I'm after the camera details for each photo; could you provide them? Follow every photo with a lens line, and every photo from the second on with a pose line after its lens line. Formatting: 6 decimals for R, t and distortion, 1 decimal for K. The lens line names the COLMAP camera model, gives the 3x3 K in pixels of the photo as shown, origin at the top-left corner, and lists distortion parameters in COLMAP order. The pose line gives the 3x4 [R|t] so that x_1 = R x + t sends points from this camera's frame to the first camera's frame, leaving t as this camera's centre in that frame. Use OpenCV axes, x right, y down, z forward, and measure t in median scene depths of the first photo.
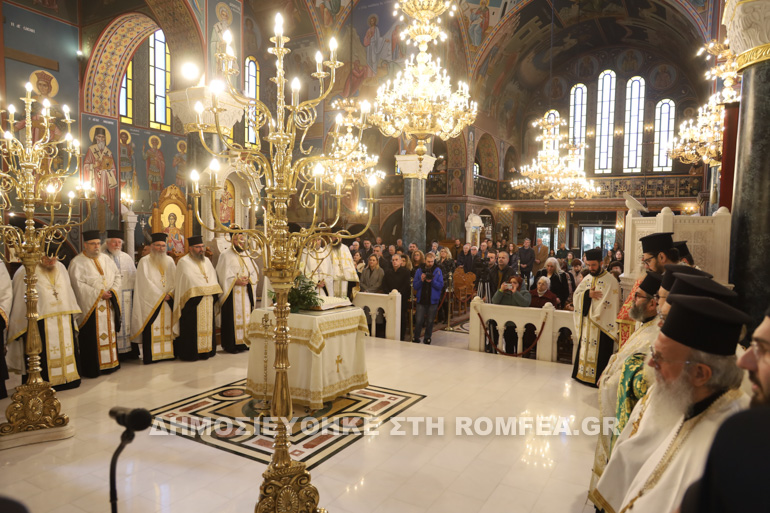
lens RADIAL K [[510.9, 0, 385.0], [0, 510.9, 256.5], [0, 0, 1]] dist [0.009121, -0.000158]
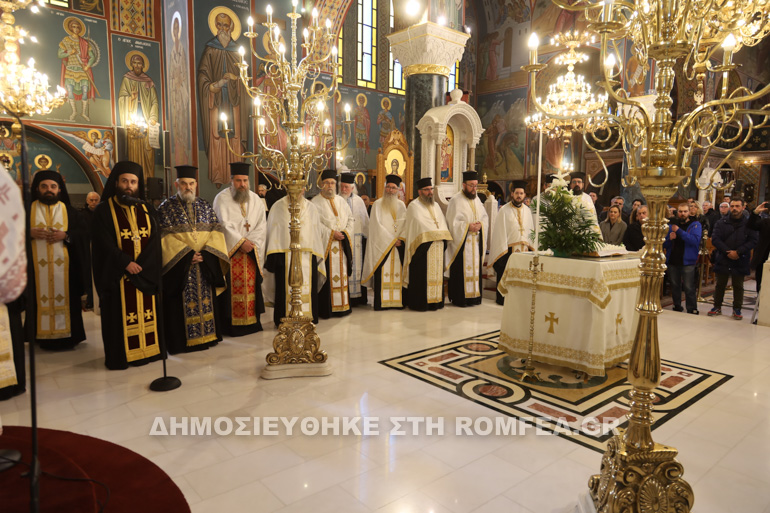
lens RADIAL K [[510.9, 0, 385.0], [0, 510.9, 256.5], [0, 0, 1]] dist [0.009121, -0.000158]
pose [[0.943477, 0.036954, -0.329372, -0.134392], [-0.016273, 0.997731, 0.065328, 0.043684], [0.331039, -0.056276, 0.941937, 0.095084]]
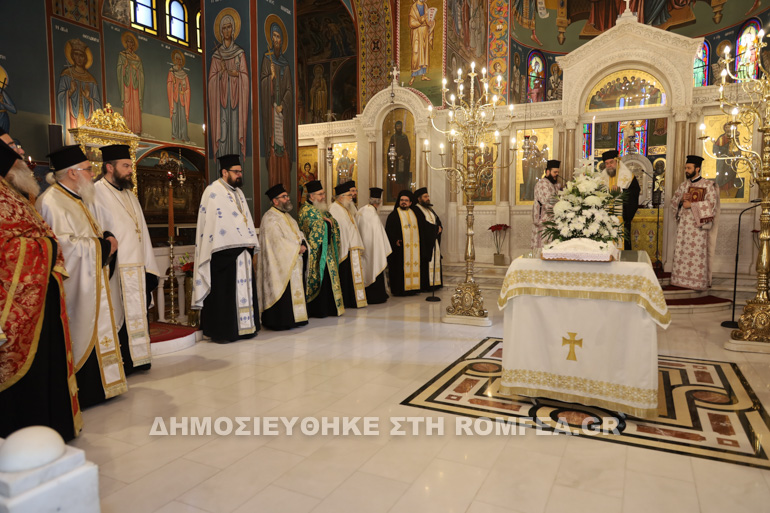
lens RADIAL K [[510.9, 0, 385.0], [0, 510.9, 256.5], [0, 0, 1]] dist [0.009121, -0.000158]
pose [[-0.997809, -0.010536, -0.065311, 0.115073], [-0.018690, 0.991914, 0.125527, 0.022328], [0.063461, 0.126473, -0.989938, 1.288762]]
